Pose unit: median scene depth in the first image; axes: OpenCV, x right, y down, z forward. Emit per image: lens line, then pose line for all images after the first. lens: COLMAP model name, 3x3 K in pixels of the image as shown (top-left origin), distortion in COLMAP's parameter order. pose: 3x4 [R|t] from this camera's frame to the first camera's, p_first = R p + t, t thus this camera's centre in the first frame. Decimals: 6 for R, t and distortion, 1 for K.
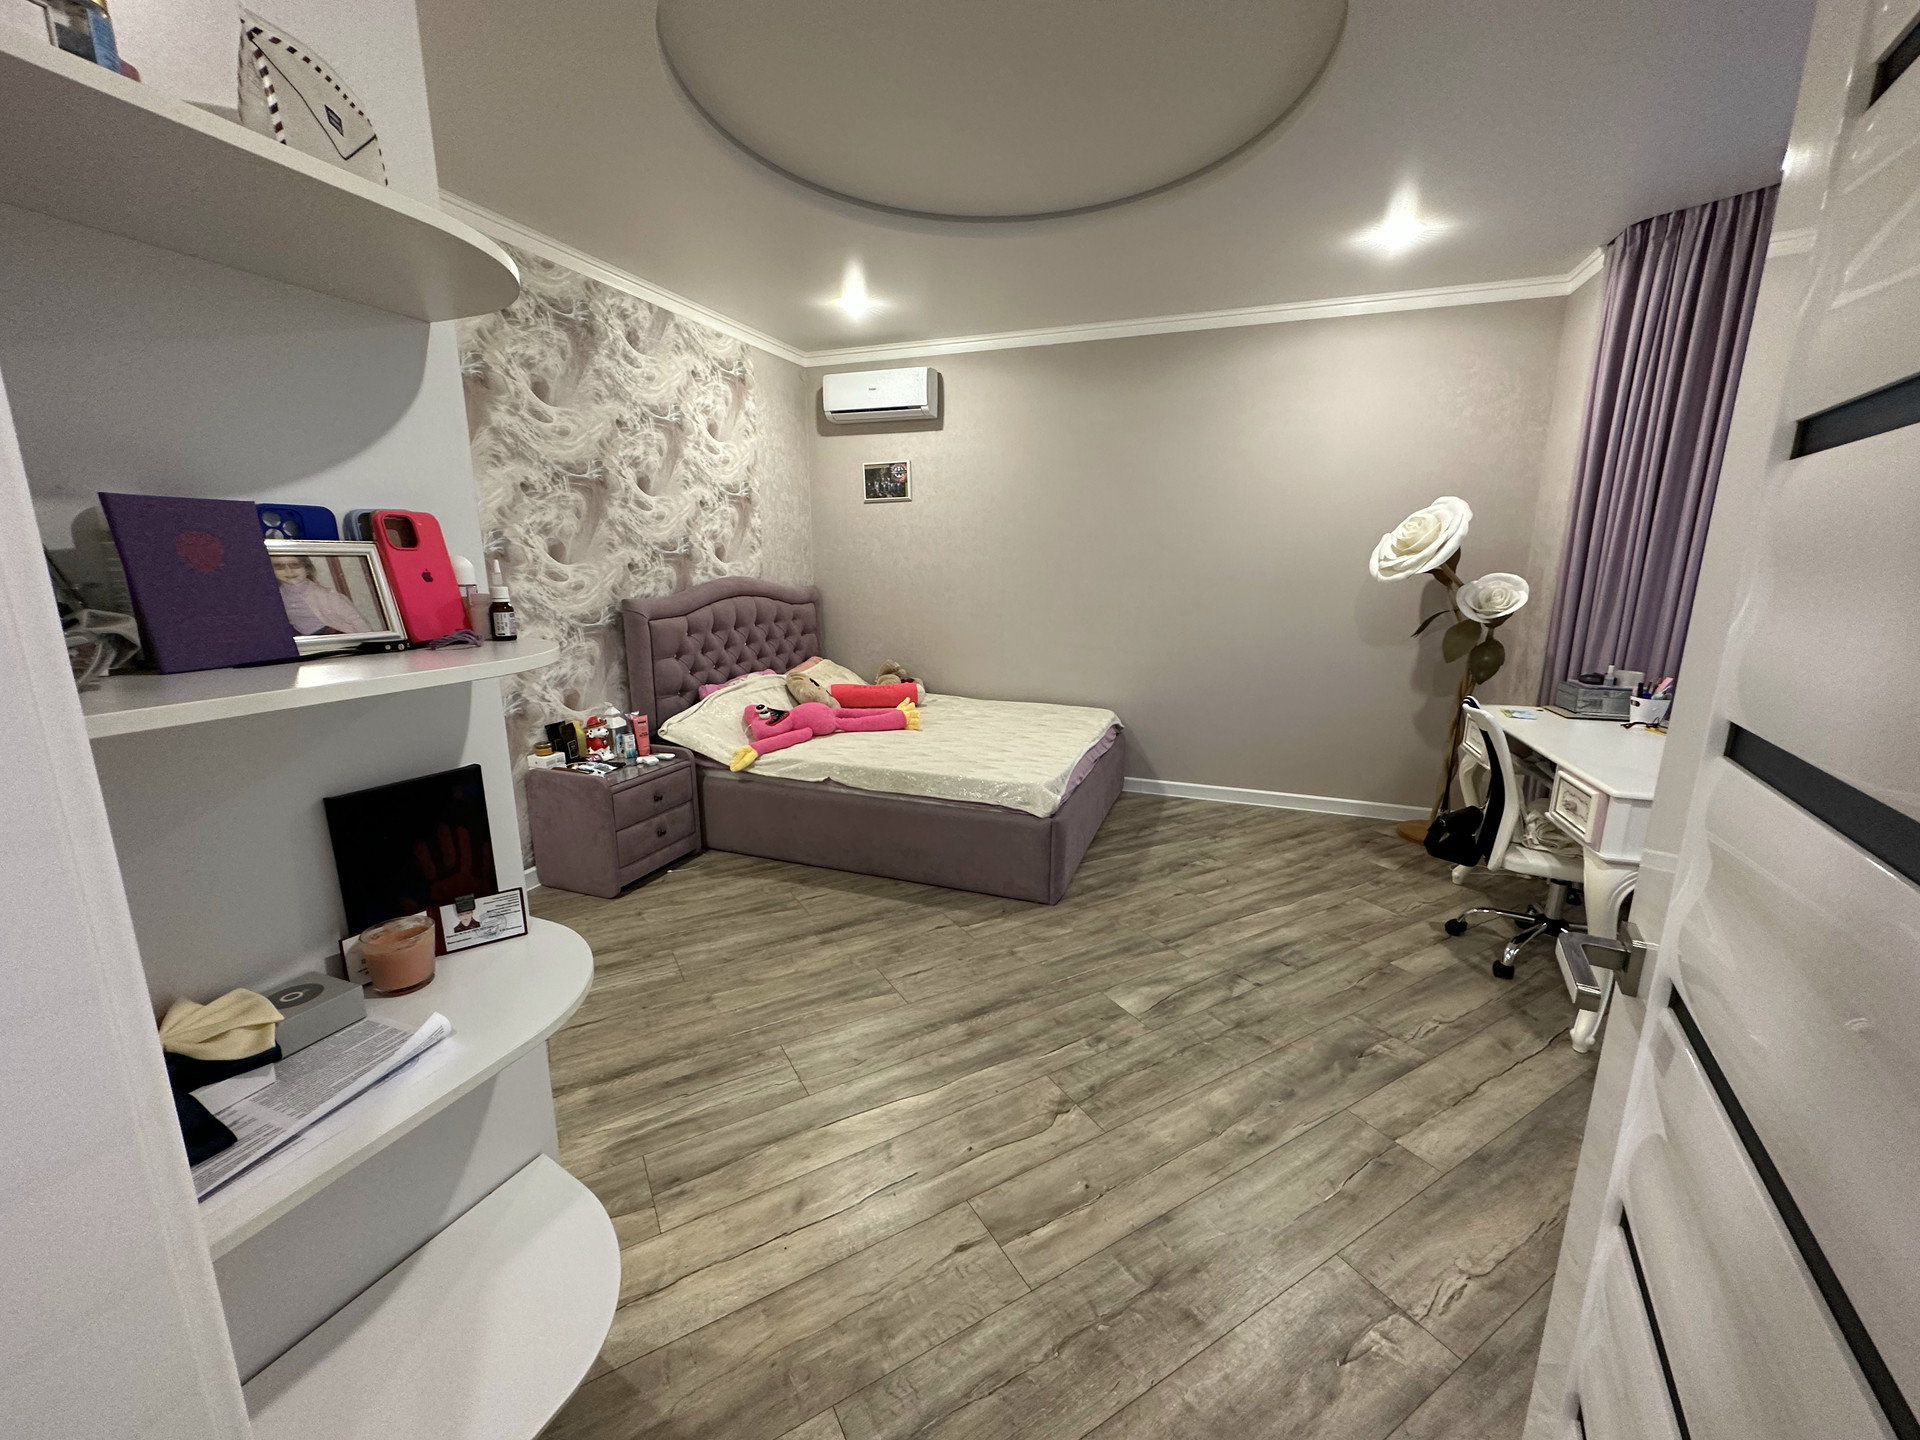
lens RADIAL K [[761.3, 0, 972.6], [0, 761.3, 719.3], [0, 0, 1]] dist [-0.002637, 0.000755]
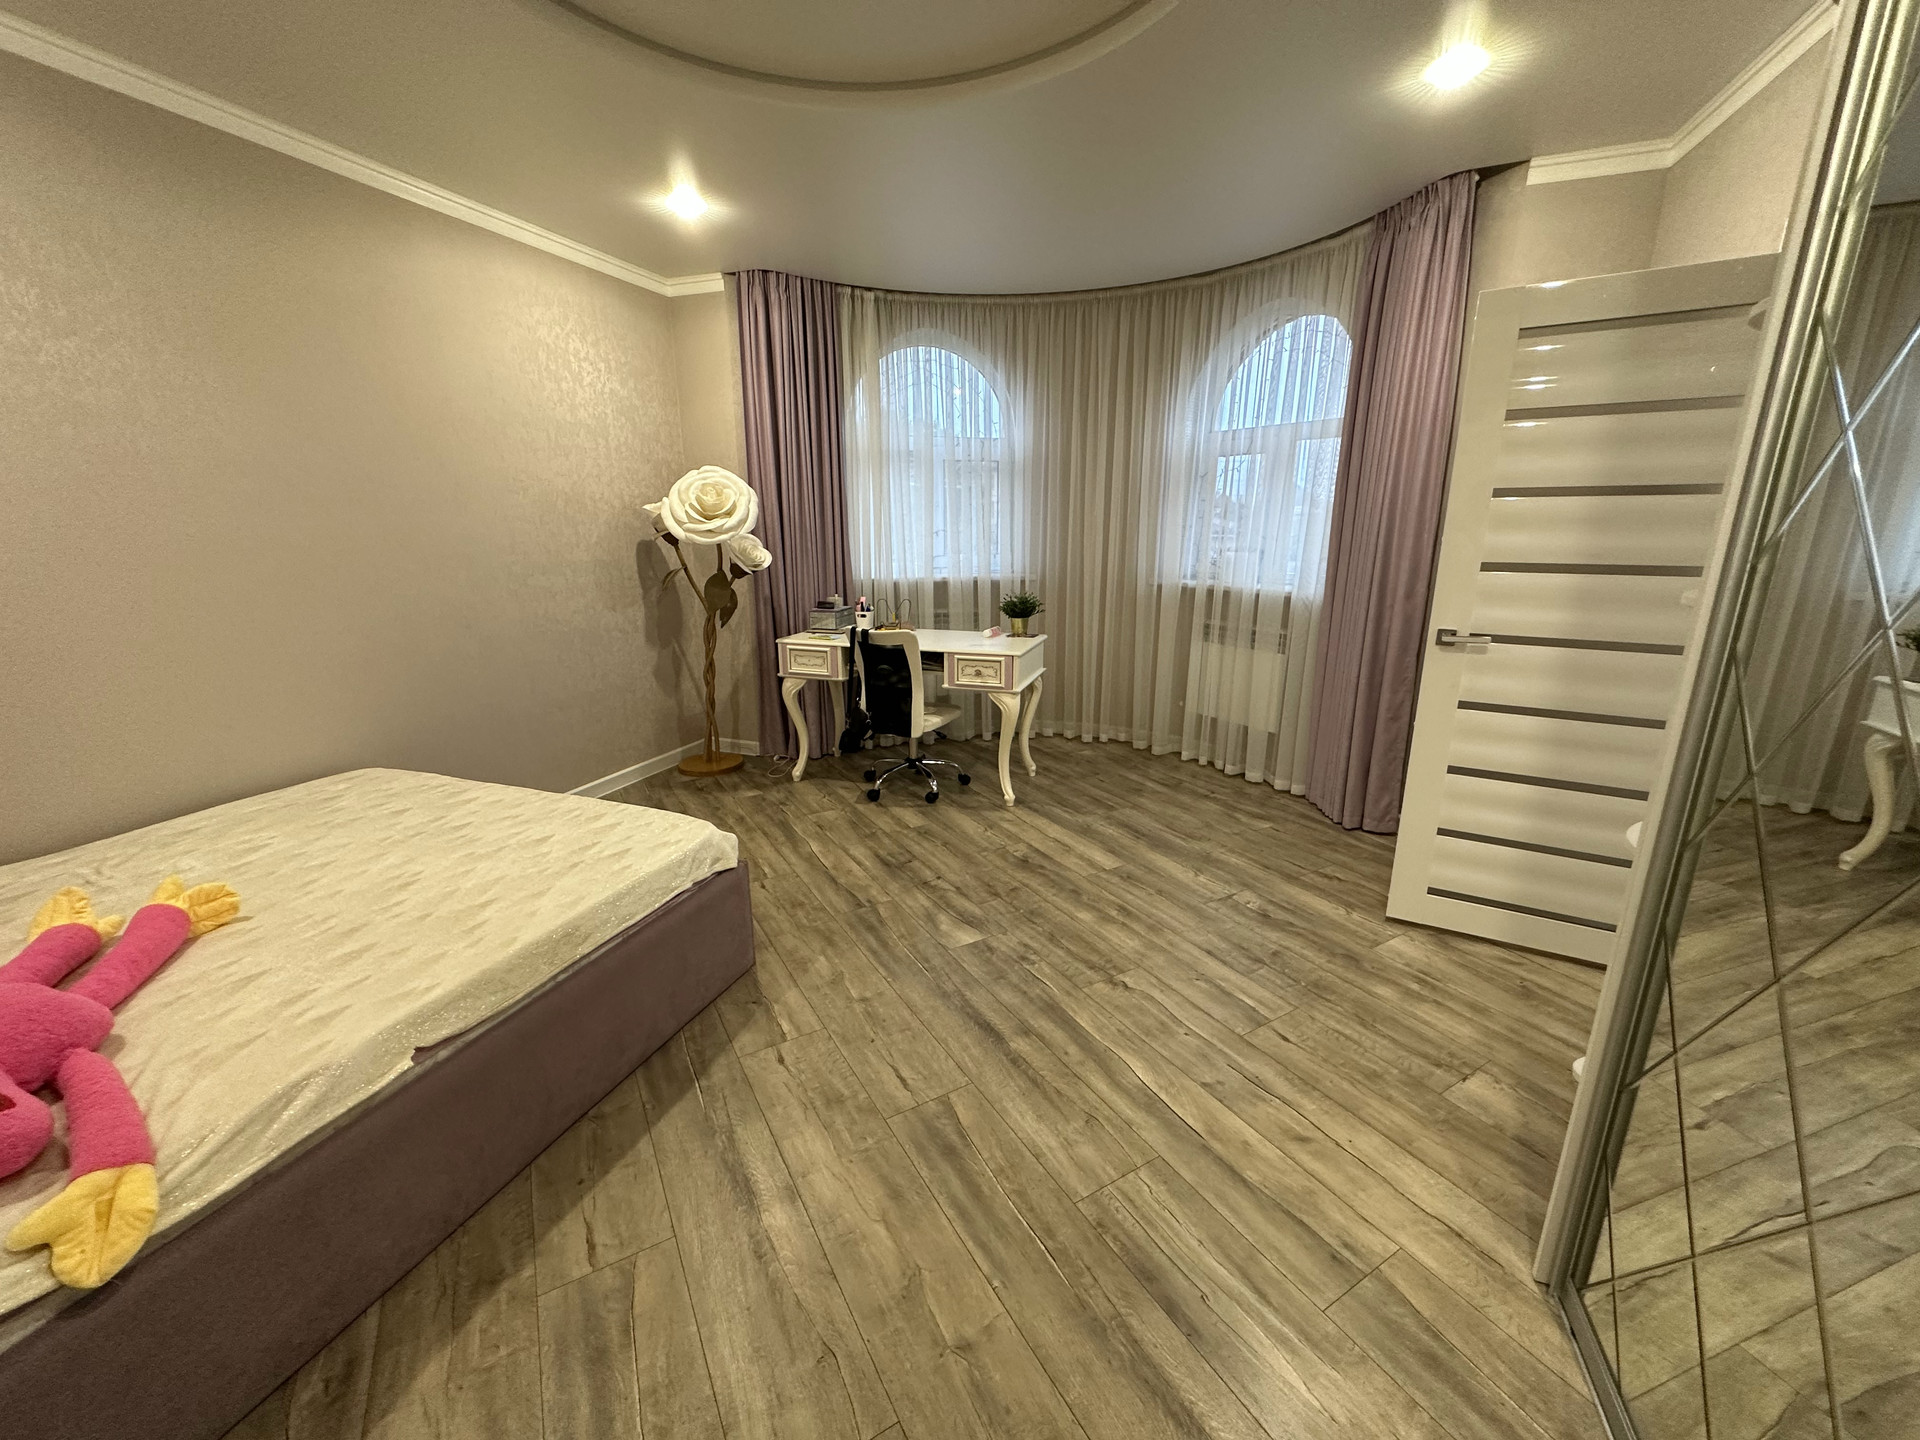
lens RADIAL K [[761.3, 0, 955.7], [0, 761.3, 716.0], [0, 0, 1]] dist [-0.002637, 0.000755]
pose [[0.011058, -0.254512, 0.967006, -0.802650], [0.210580, 0.945971, 0.246567, -0.206279], [-0.977514, 0.200906, 0.064055, 0.931292]]
